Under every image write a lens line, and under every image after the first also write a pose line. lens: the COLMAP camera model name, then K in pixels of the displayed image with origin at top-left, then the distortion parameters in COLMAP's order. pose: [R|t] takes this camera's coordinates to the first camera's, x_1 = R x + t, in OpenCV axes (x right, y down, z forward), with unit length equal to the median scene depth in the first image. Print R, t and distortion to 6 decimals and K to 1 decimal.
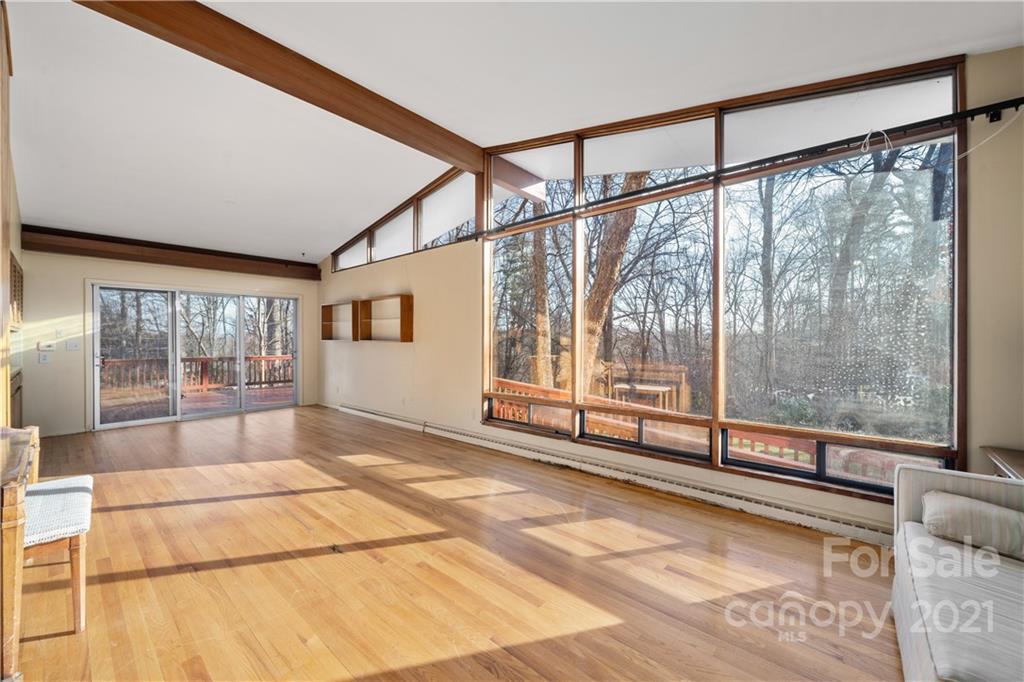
lens RADIAL K [[385.7, 0, 520.7], [0, 385.7, 347.1], [0, 0, 1]] dist [0.002612, 0.000064]
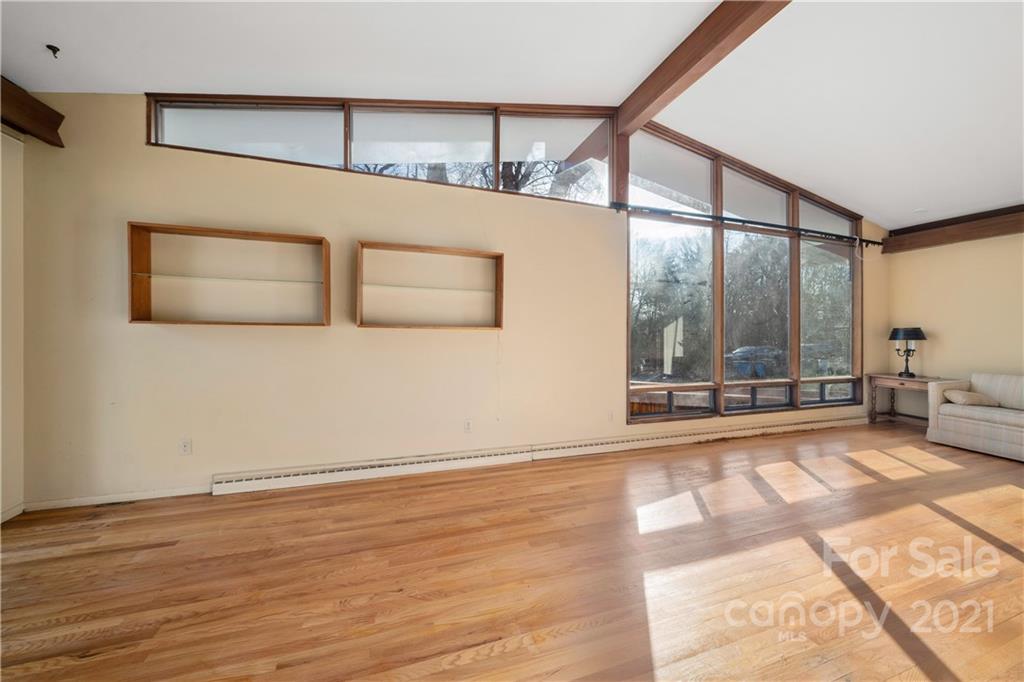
lens RADIAL K [[357.4, 0, 517.4], [0, 357.4, 332.6], [0, 0, 1]] dist [-0.007016, 0.000417]
pose [[0.531945, -0.005596, 0.846761, -1.088056], [-0.001401, 0.999971, 0.007489, -0.017352], [-0.846778, -0.005170, 0.531921, 0.927458]]
